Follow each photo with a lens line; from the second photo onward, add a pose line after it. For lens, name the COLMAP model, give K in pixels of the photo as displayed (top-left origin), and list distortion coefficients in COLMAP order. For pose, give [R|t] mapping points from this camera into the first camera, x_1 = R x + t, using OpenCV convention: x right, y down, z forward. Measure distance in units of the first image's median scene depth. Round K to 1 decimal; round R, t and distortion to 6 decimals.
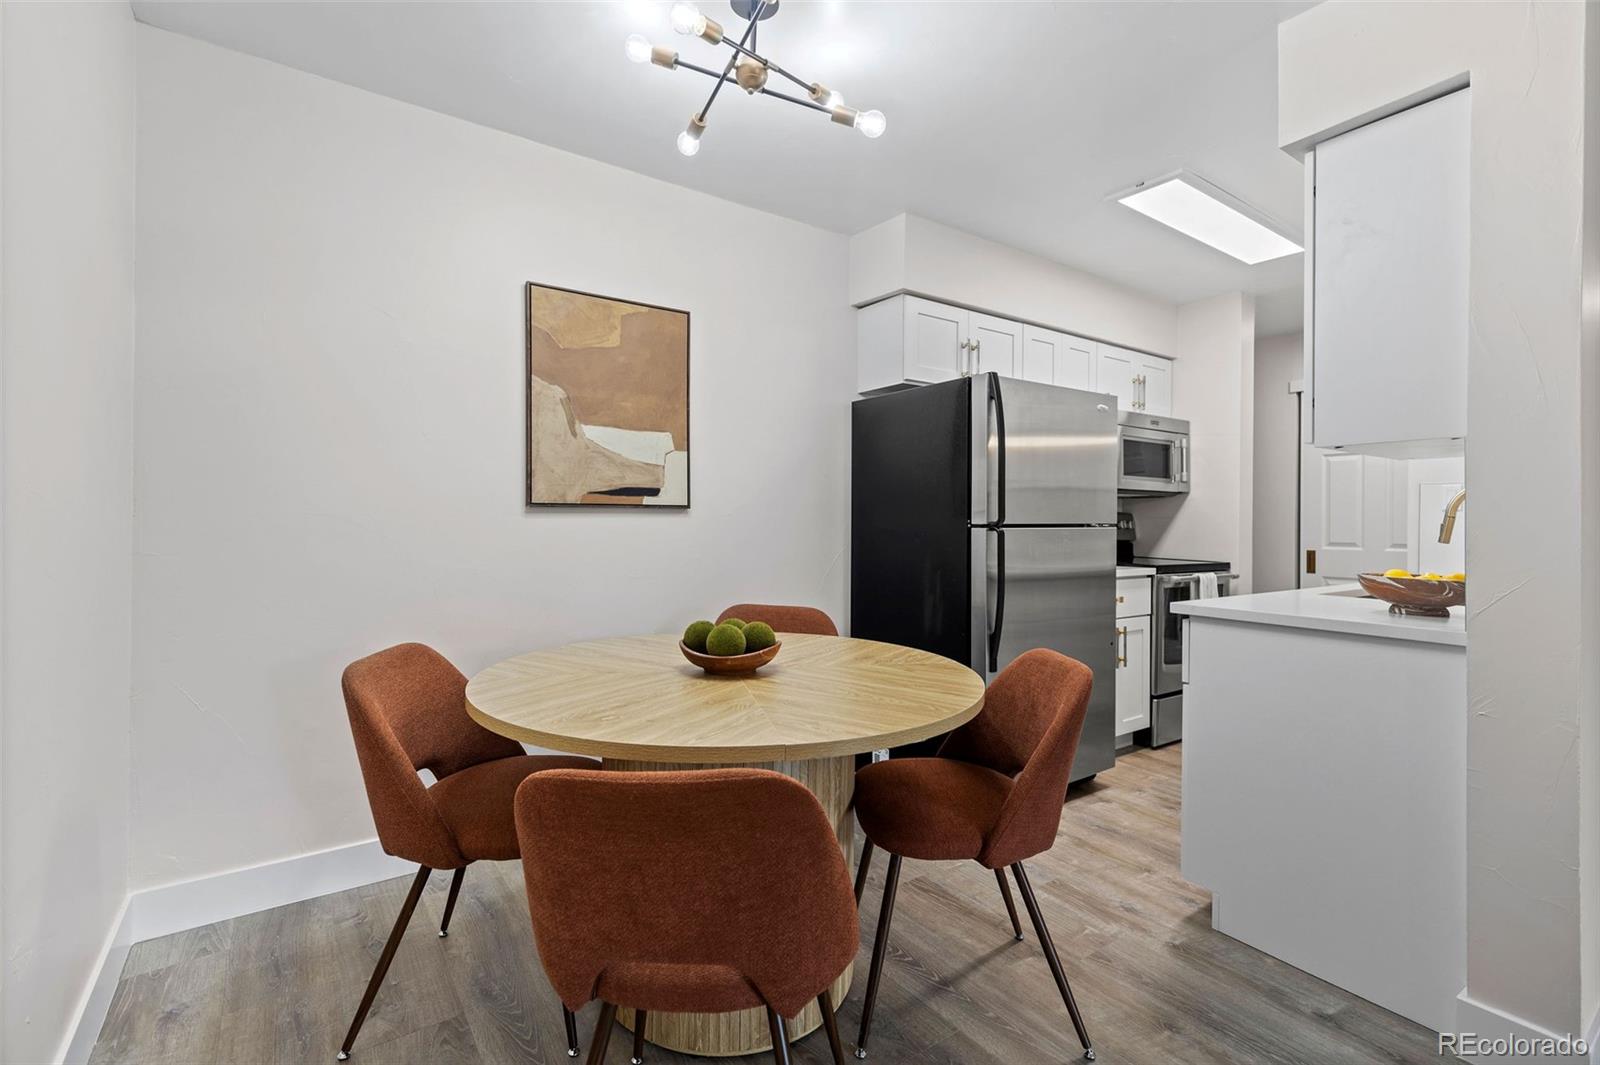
lens RADIAL K [[722.6, 0, 800.0], [0, 722.6, 523.2], [0, 0, 1]] dist [0.009421, -0.000346]
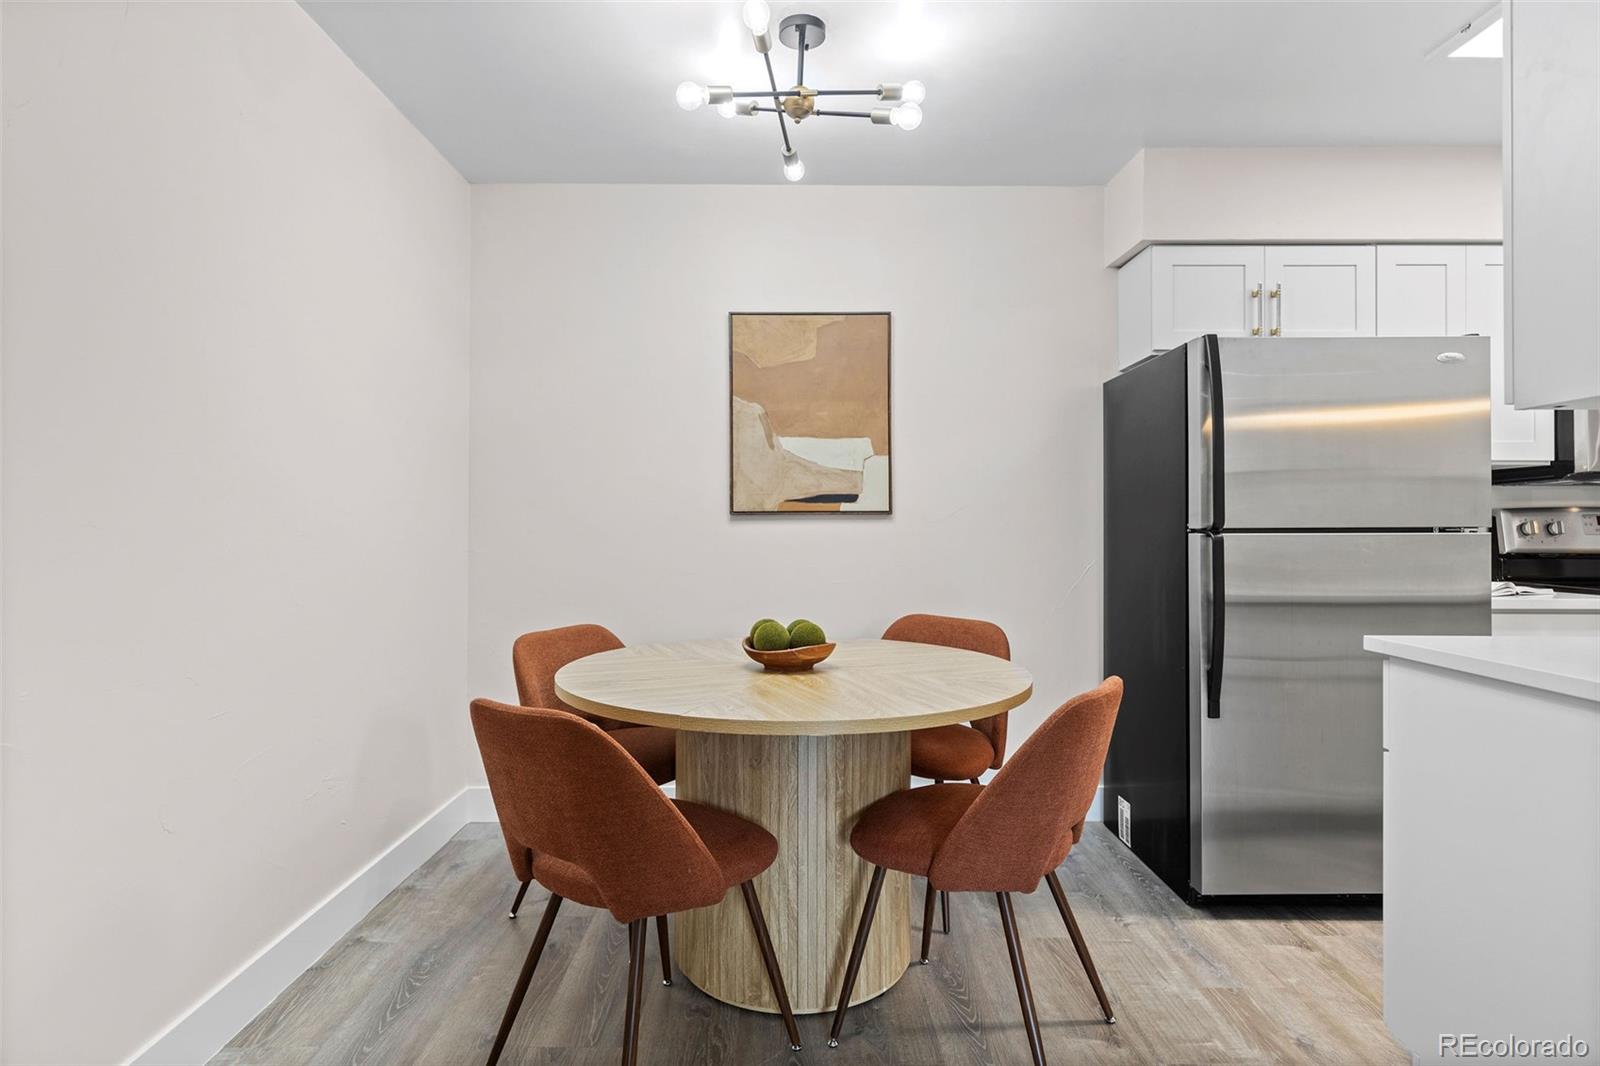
lens RADIAL K [[859.7, 0, 800.6], [0, 859.7, 526.3], [0, 0, 1]] dist [0.005413, 0.001238]
pose [[0.821477, -0.007010, -0.570198, 0.427051], [0.003603, 0.999968, -0.007102, 0.003920], [0.570230, 0.003780, 0.821477, -0.018080]]
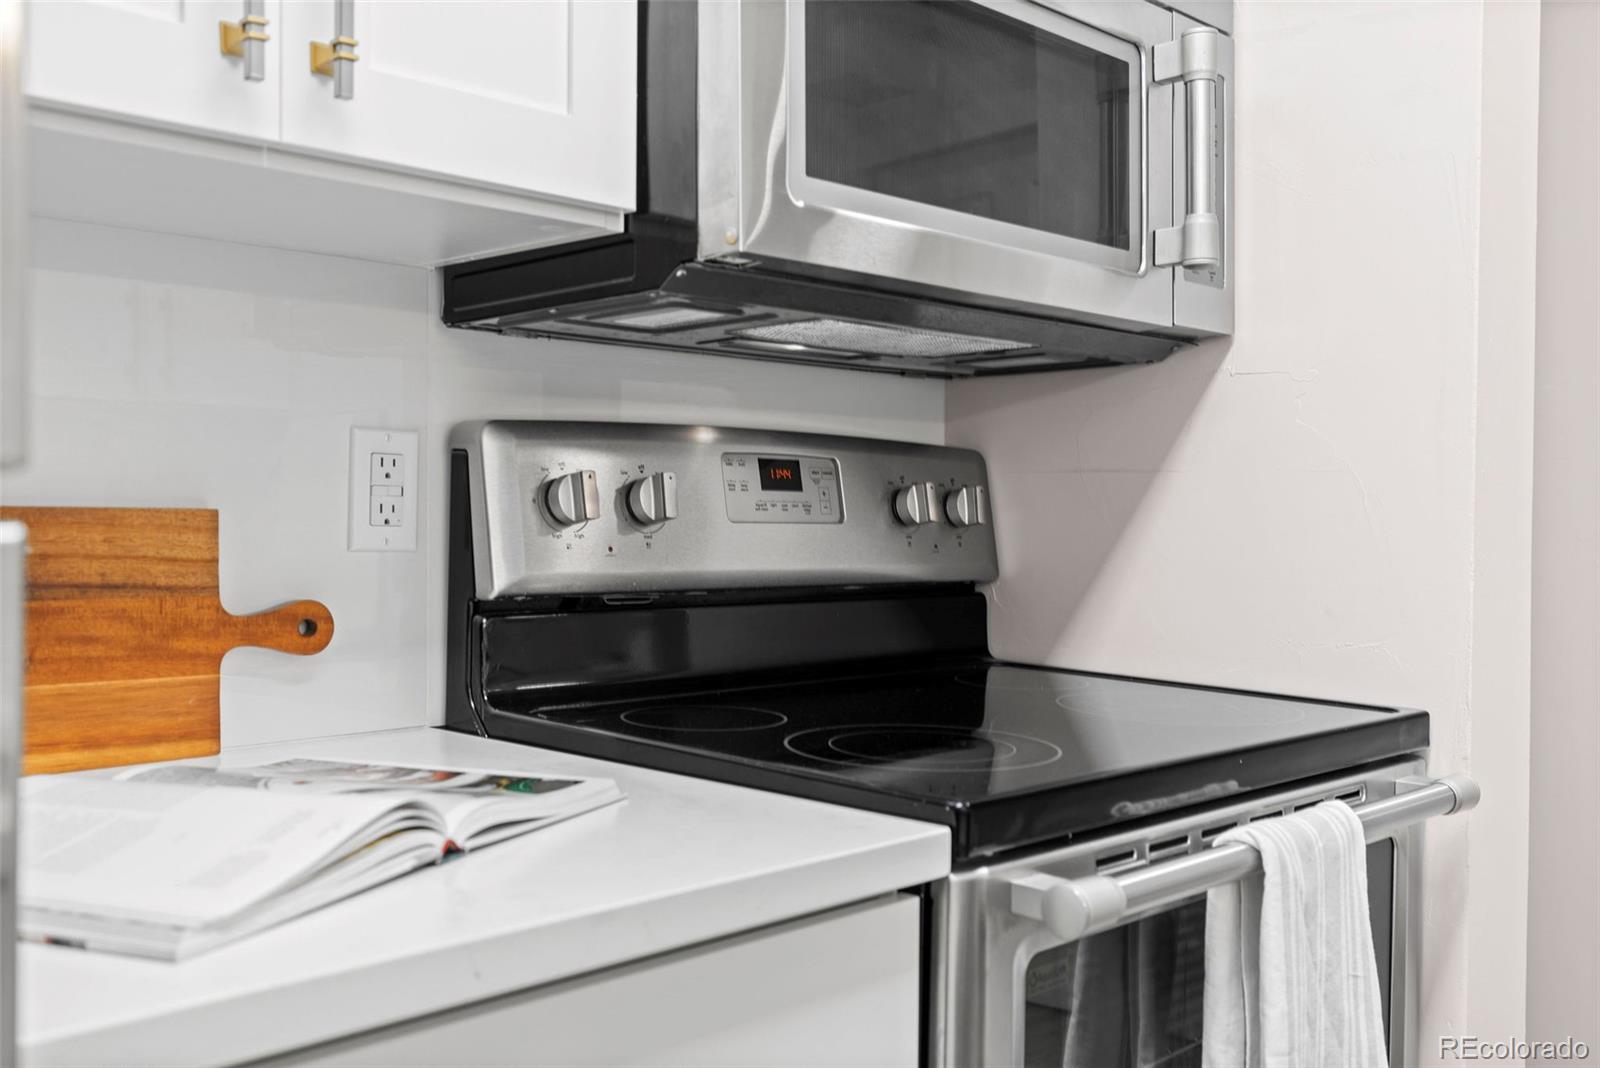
lens RADIAL K [[1496.3, 0, 796.6], [0, 1496.3, 525.3], [0, 0, 1]] dist [0.001322, 0.003478]
pose [[0.984909, 0.000531, 0.173072, 0.559953], [-0.003029, 0.999895, 0.014169, 0.003621], [-0.173046, -0.014479, 0.984807, 0.989572]]
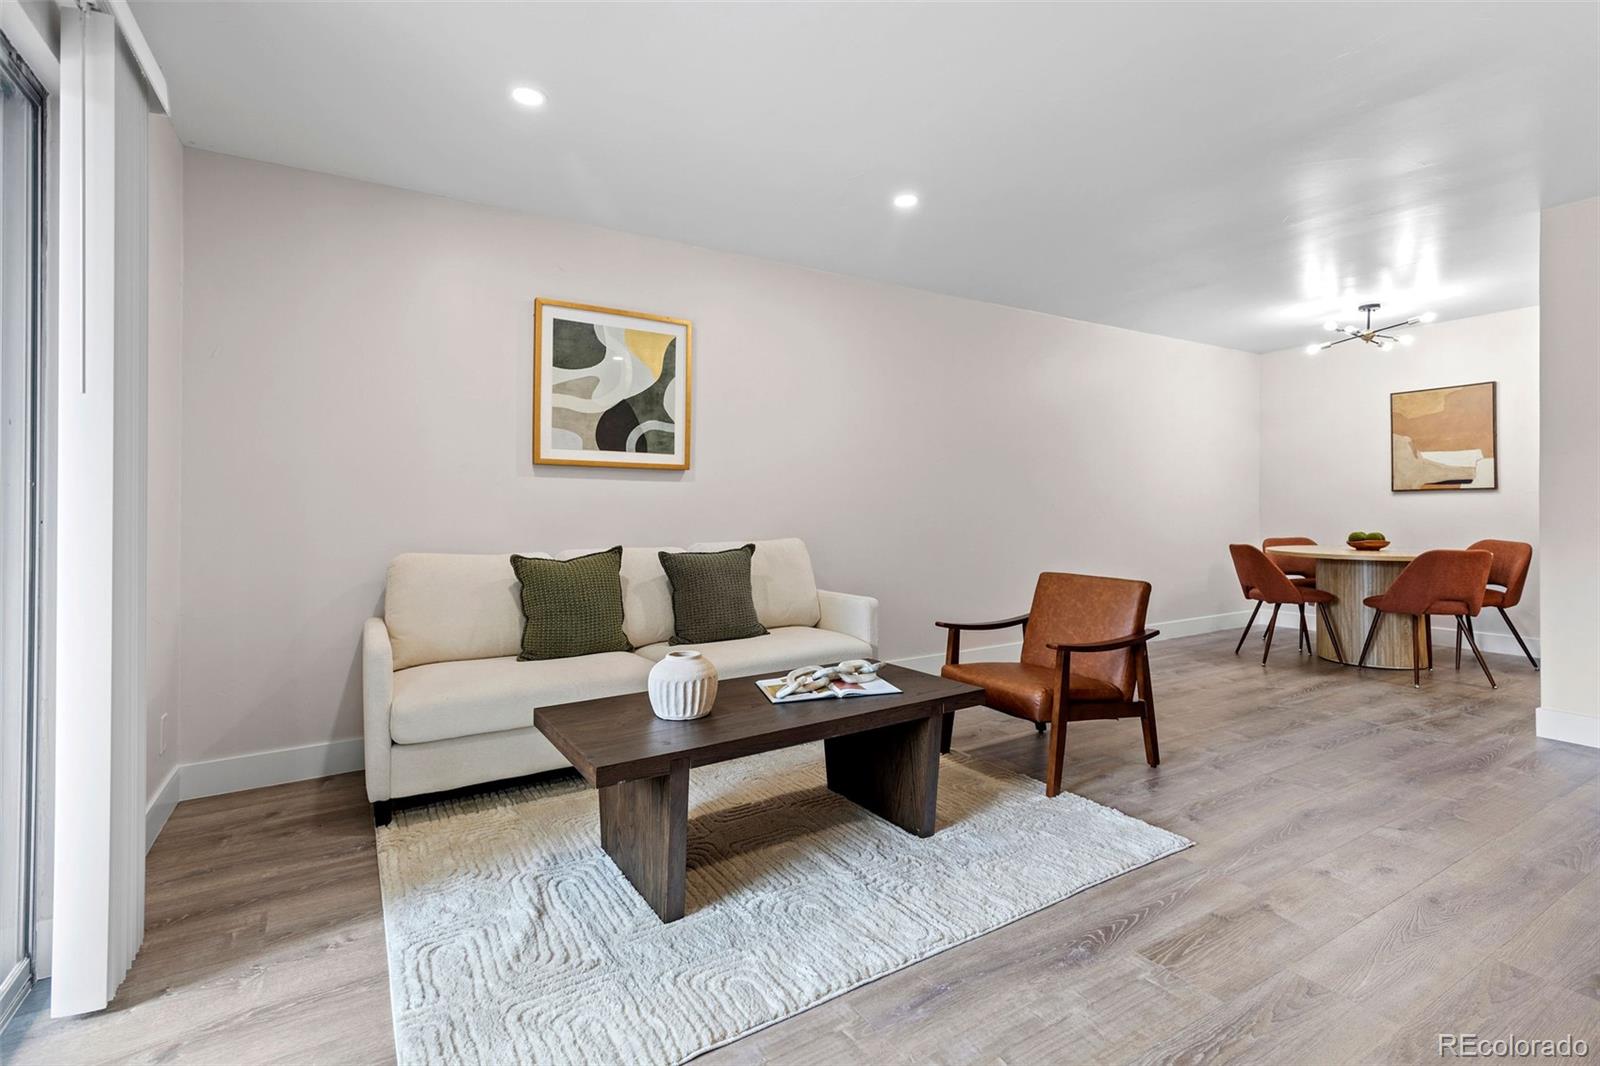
lens RADIAL K [[743.4, 0, 802.1], [0, 743.4, 508.0], [0, 0, 1]] dist [0.013477, -0.000118]
pose [[-0.062472, -0.010341, -0.997993, 1.936305], [-0.001631, 0.999946, -0.010259, 0.051540], [0.998045, 0.000987, -0.062485, -0.652824]]
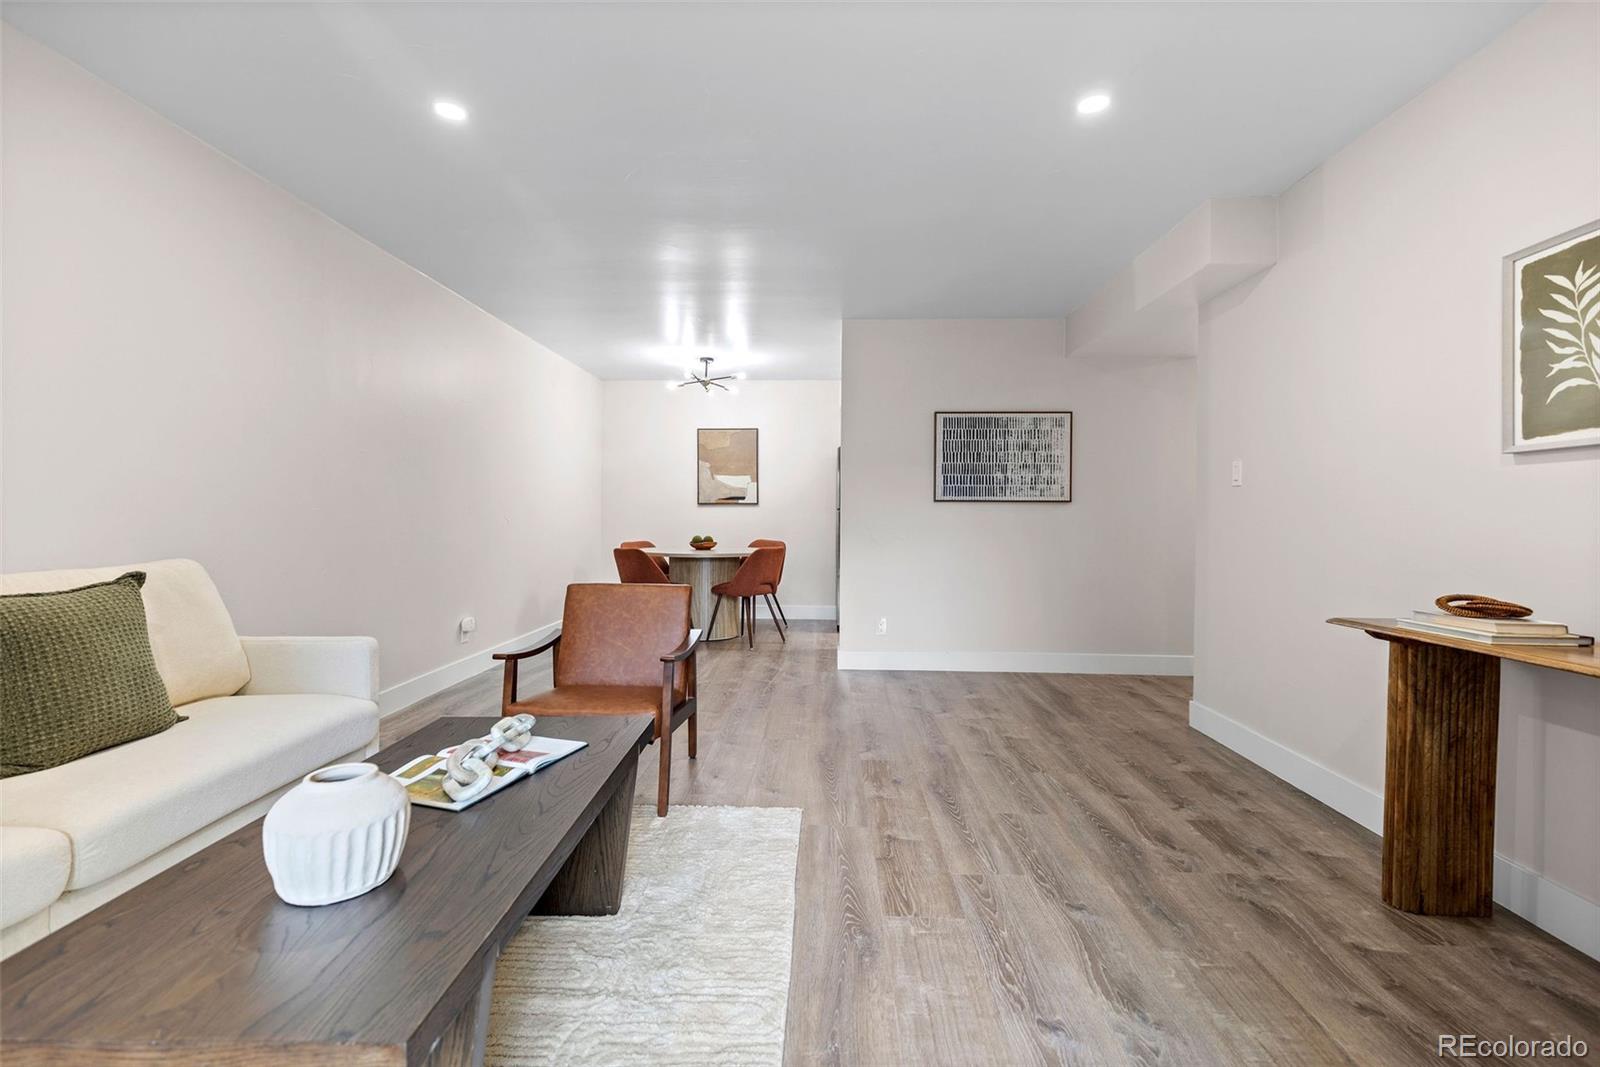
lens RADIAL K [[722.6, 0, 800.0], [0, 722.6, 524.2], [0, 0, 1]] dist [0.009421, -0.000346]
pose [[0.797036, 0.001305, -0.603930, 1.611652], [-0.001227, 0.999999, 0.000542, 0.051850], [0.603930, 0.000309, 0.797037, -1.021533]]
